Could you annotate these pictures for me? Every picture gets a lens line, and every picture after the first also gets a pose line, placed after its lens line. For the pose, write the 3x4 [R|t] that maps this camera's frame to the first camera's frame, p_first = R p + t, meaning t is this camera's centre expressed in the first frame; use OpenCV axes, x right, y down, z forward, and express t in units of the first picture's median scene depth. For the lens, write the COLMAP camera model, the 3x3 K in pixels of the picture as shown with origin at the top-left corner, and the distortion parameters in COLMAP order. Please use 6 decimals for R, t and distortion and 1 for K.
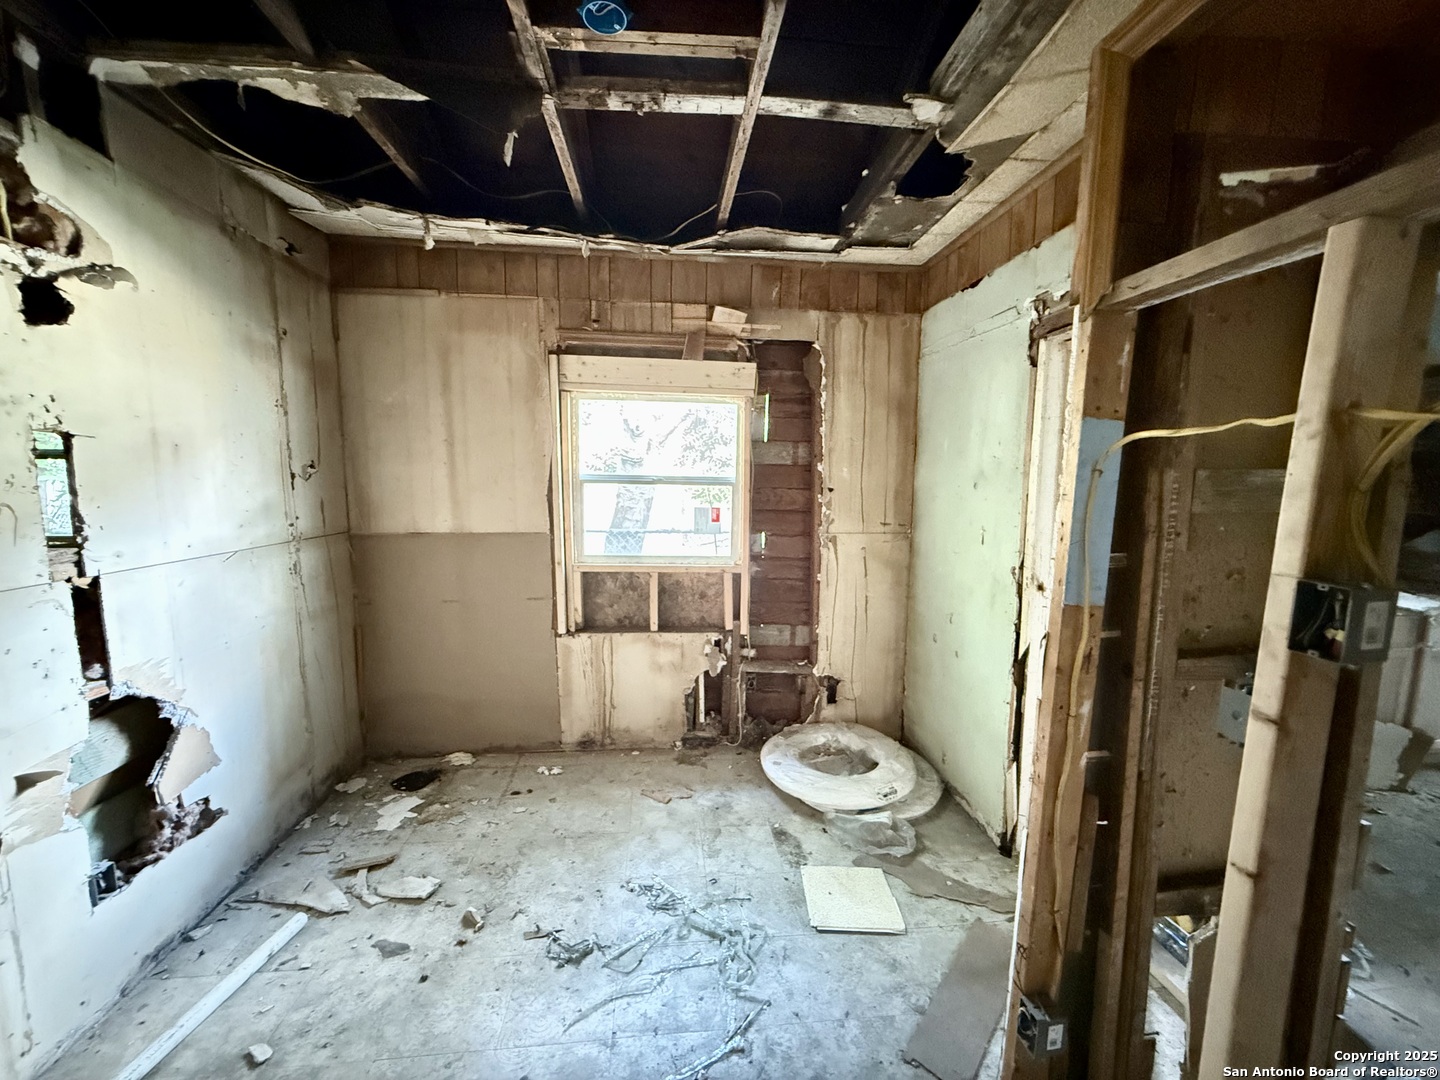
lens RADIAL K [[574.7, 0, 721.5], [0, 574.7, 539.2], [0, 0, 1]] dist [-0.000321, 0.000471]
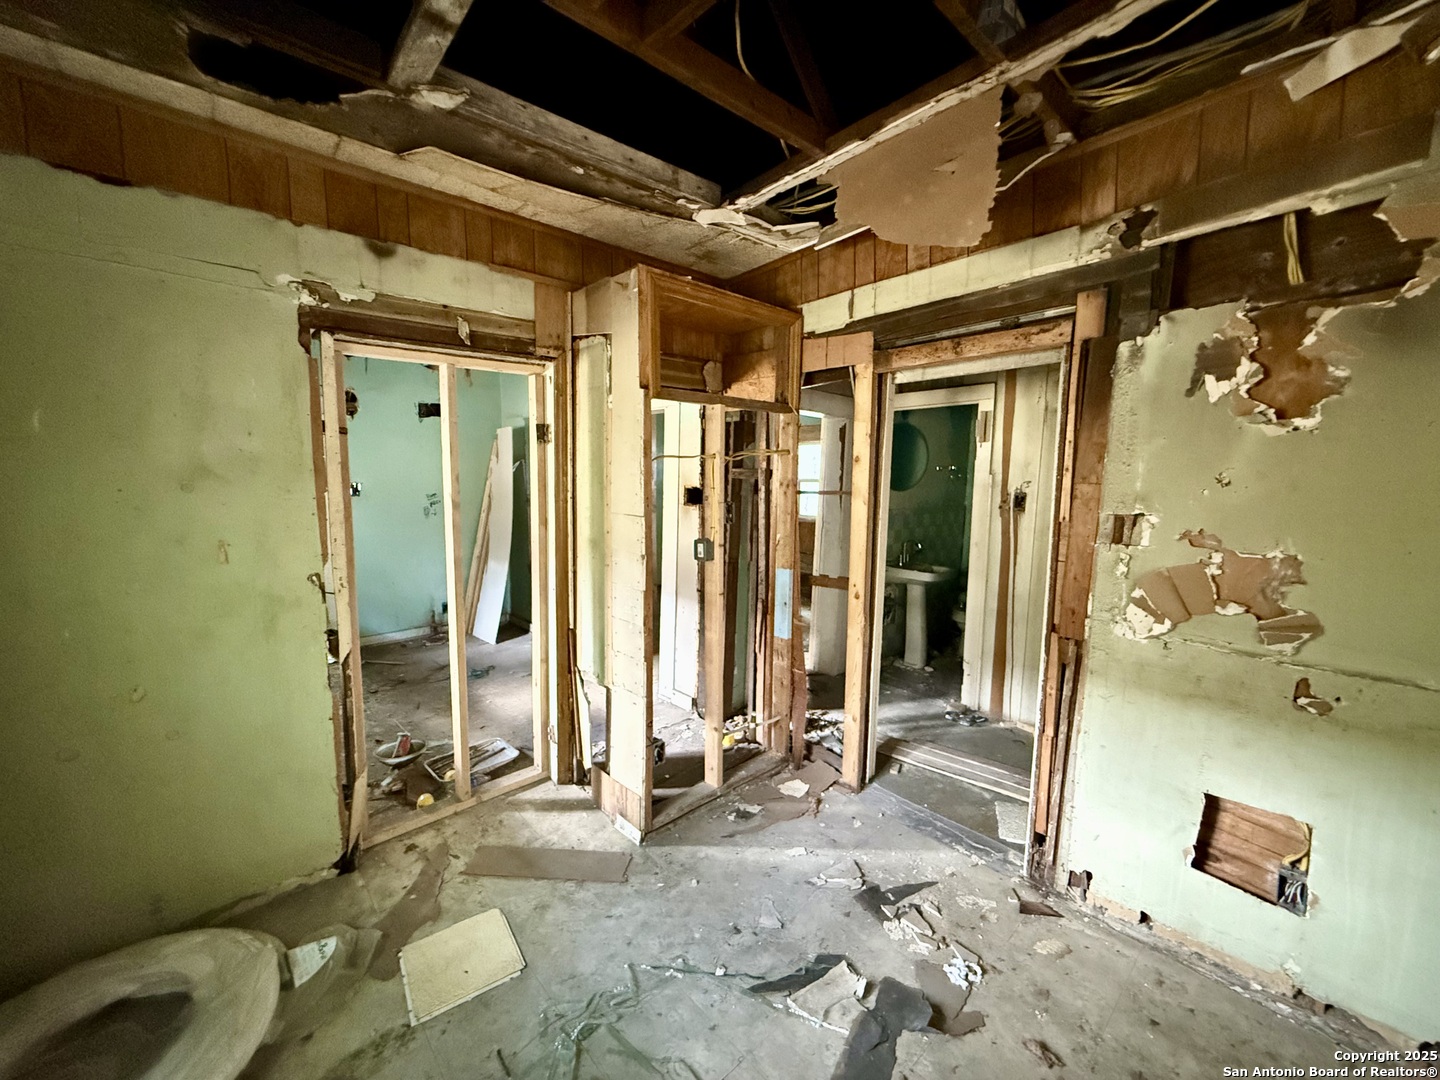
lens RADIAL K [[574.7, 0, 720.2], [0, 574.7, 538.5], [0, 0, 1]] dist [-0.000321, 0.000471]
pose [[-0.588714, -0.102206, 0.801854, -0.636666], [0.083546, 0.978969, 0.186120, -0.133800], [-0.804013, 0.176563, -0.567793, 1.072581]]
